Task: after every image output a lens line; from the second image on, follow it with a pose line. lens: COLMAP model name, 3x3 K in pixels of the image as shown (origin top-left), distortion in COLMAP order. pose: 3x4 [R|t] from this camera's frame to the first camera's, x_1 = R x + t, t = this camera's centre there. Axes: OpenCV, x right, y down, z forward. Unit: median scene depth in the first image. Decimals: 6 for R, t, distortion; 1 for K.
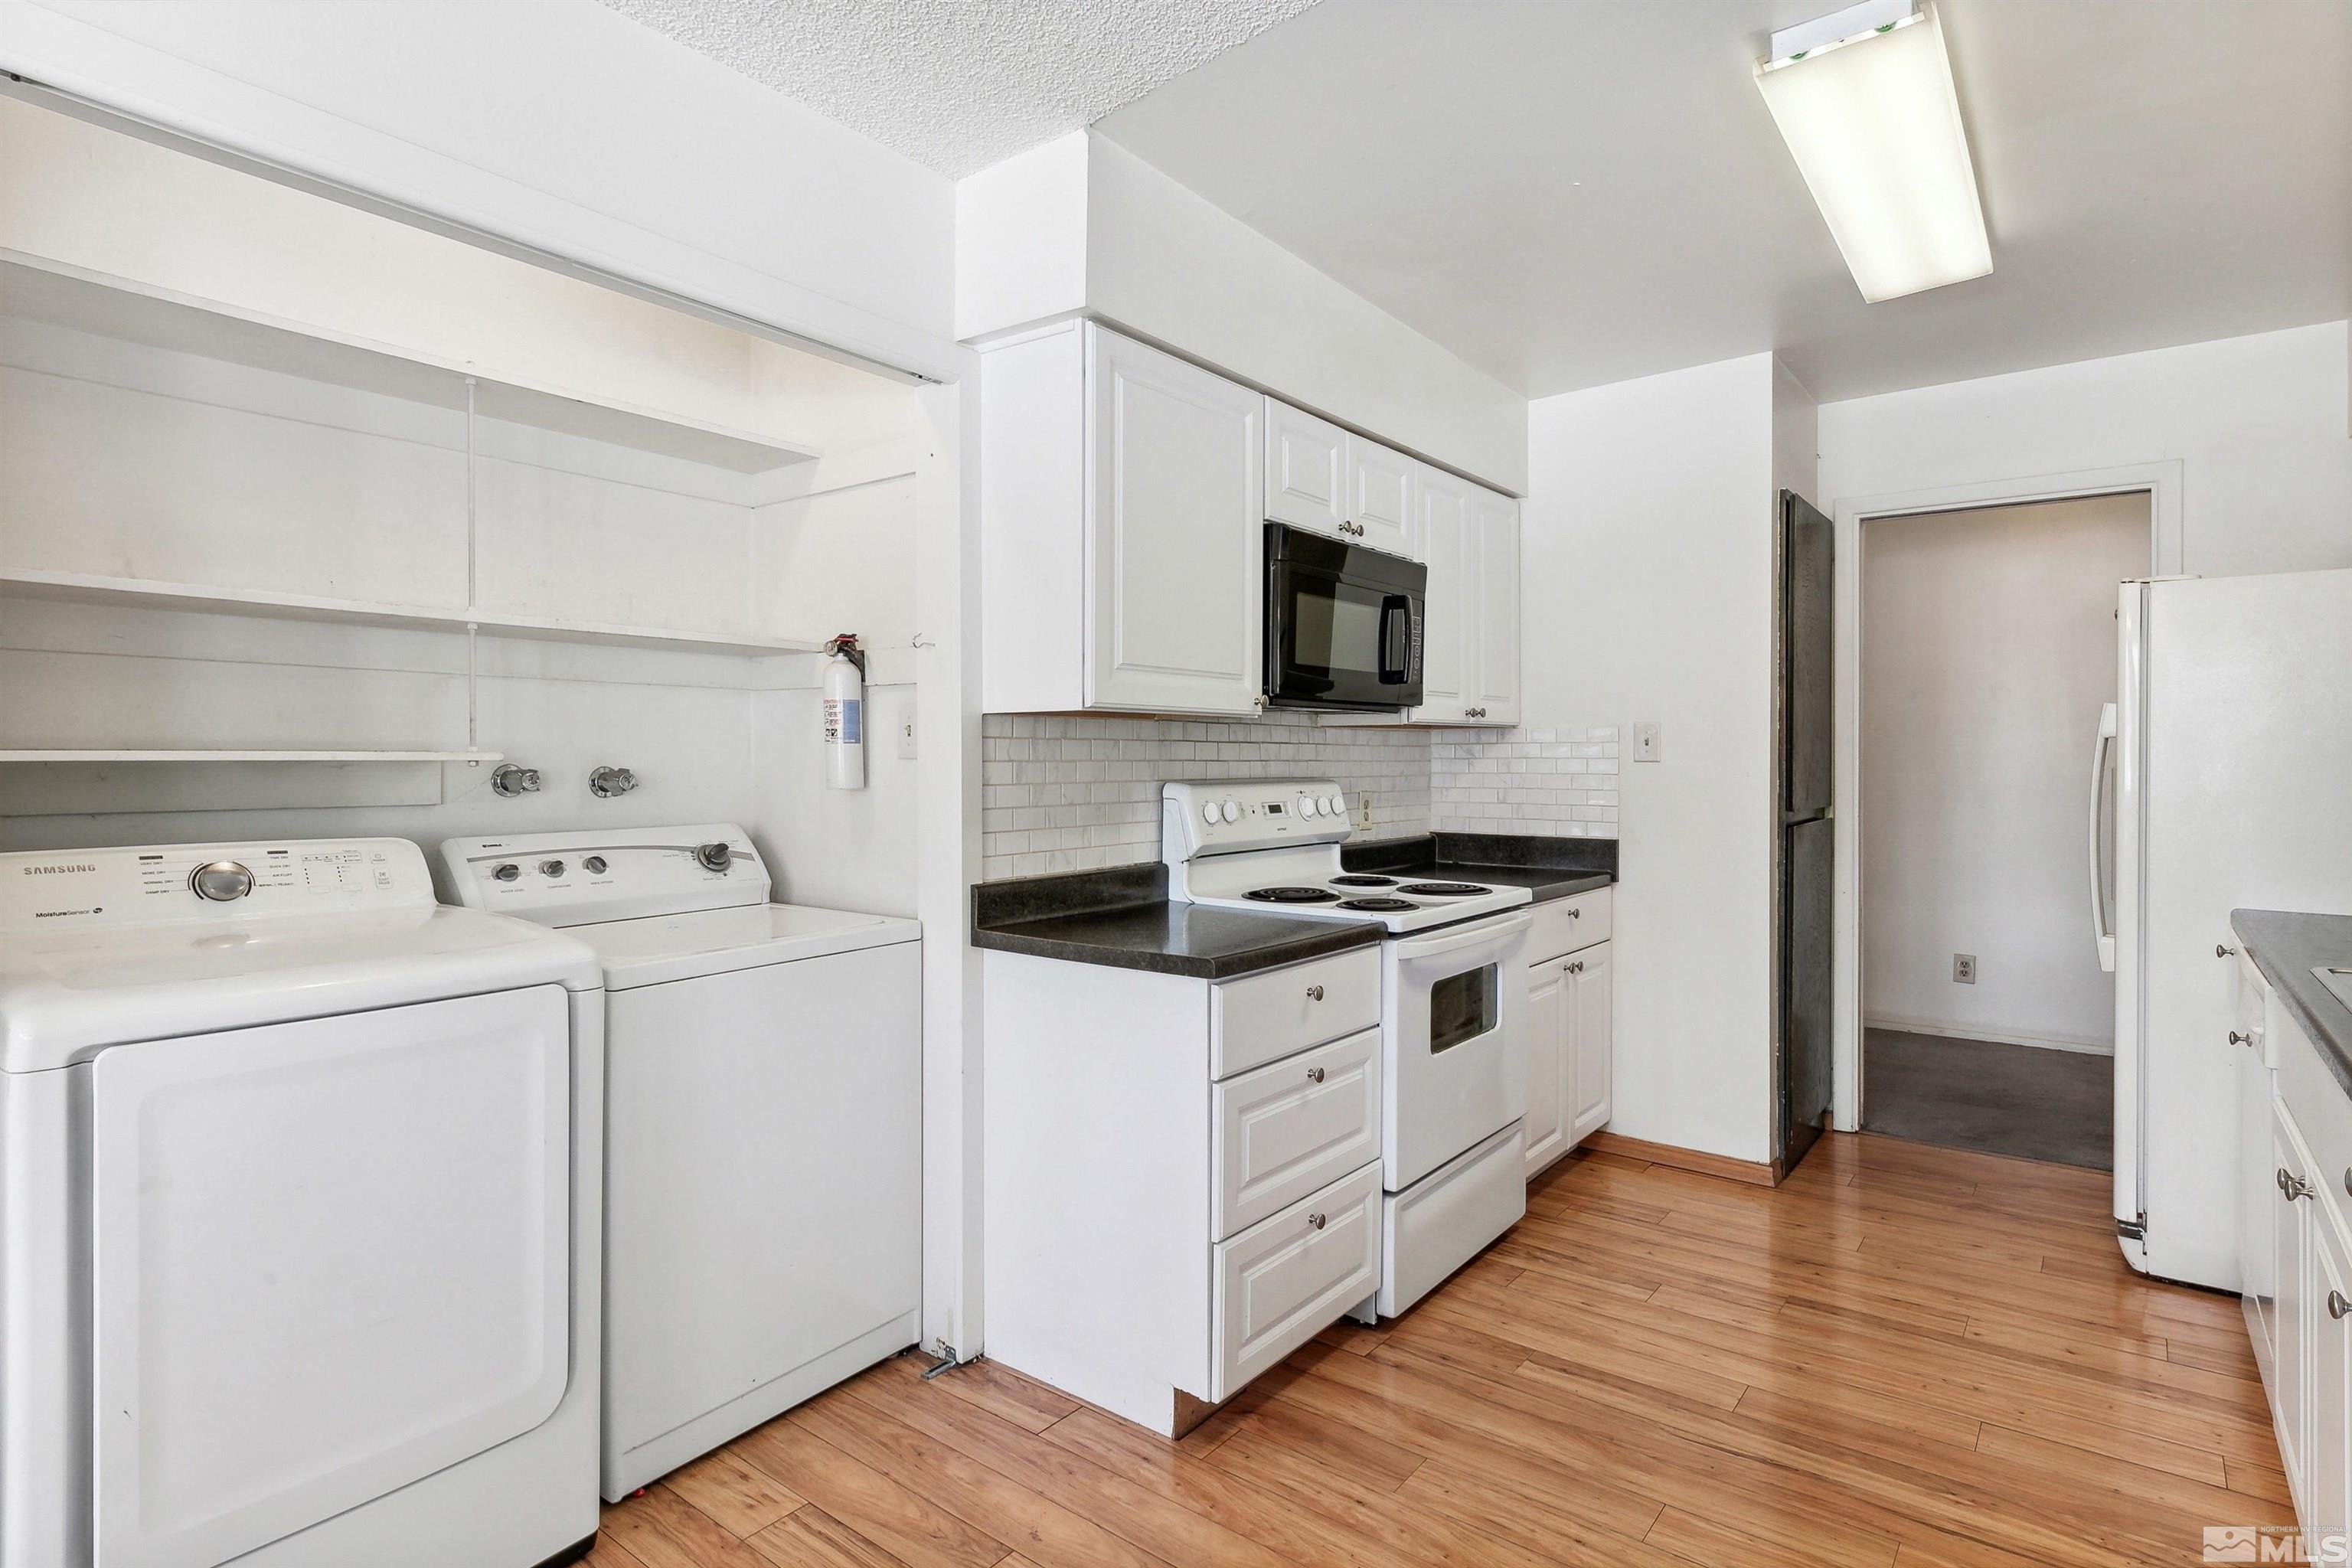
lens RADIAL K [[1189.1, 0, 1176.0], [0, 1189.1, 784.0], [0, 0, 1]] dist [0.039826, 0.000154]
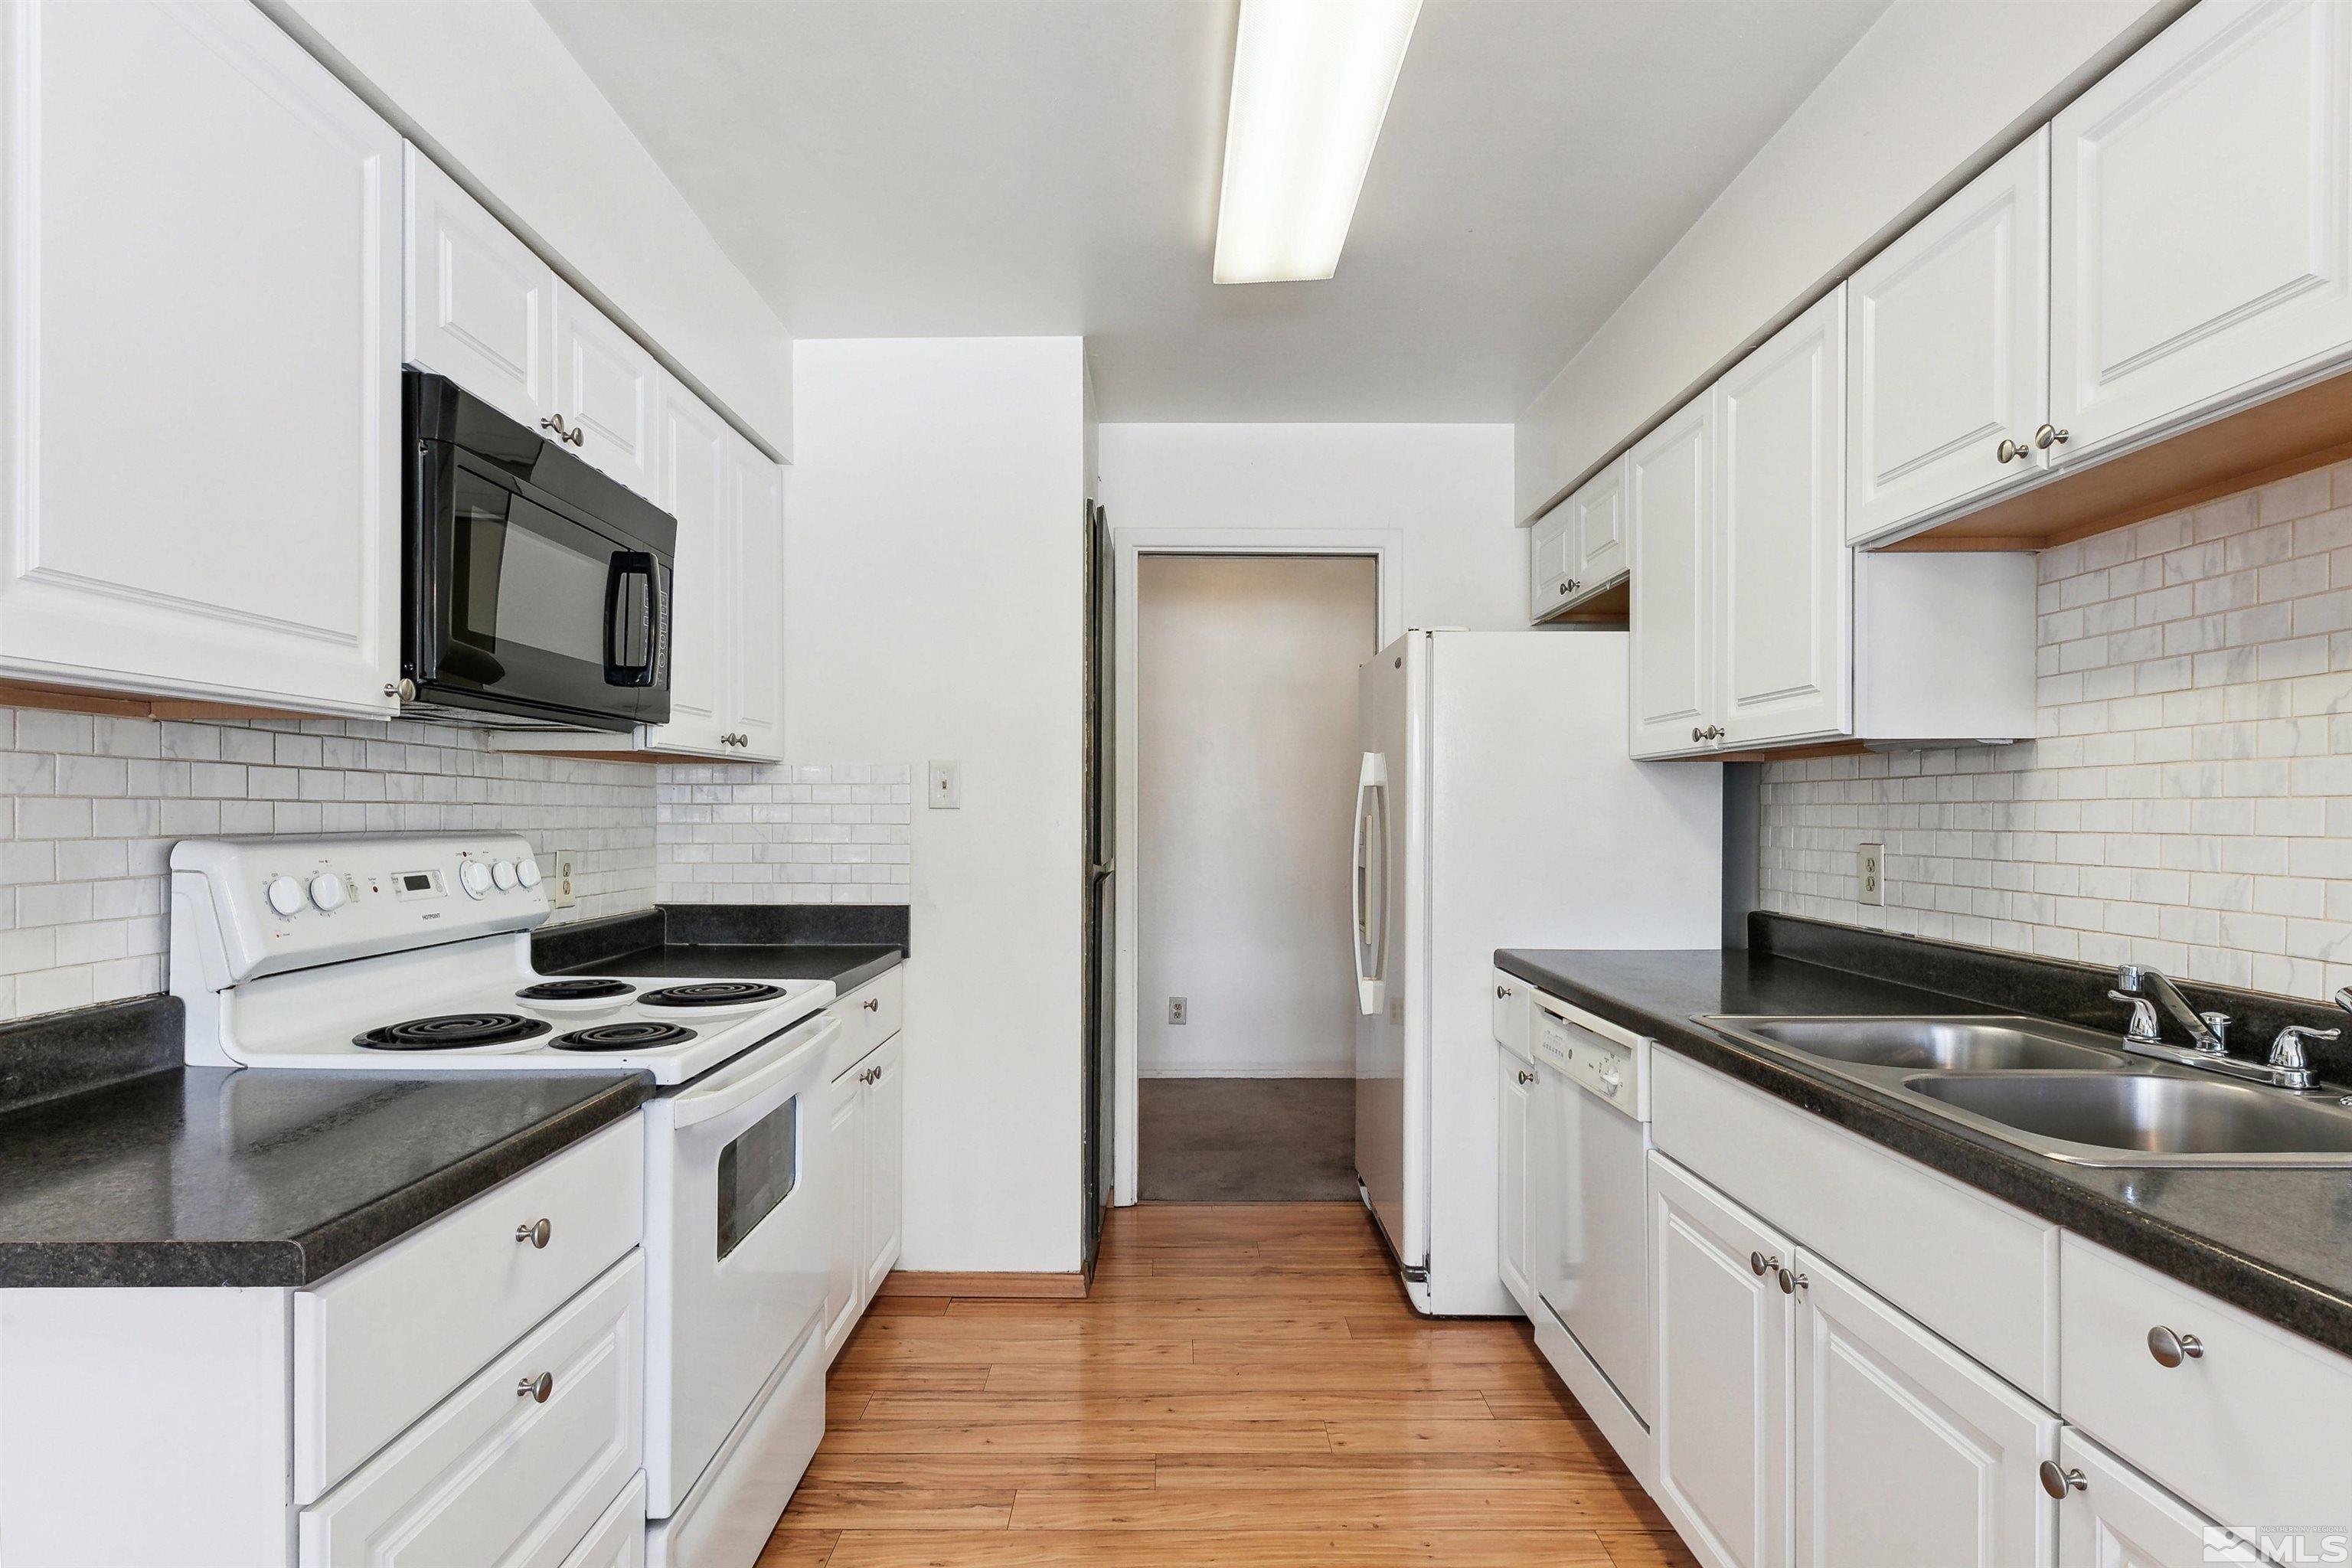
lens RADIAL K [[1205.8, 0, 1168.8], [0, 1205.8, 821.2], [0, 0, 1]] dist [0.024287, -0.019829]
pose [[0.786765, -0.001296, 0.617251, 0.004451], [0.010188, 0.999889, -0.010885, 0.000490], [-0.617169, 0.014853, 0.786691, 0.289421]]
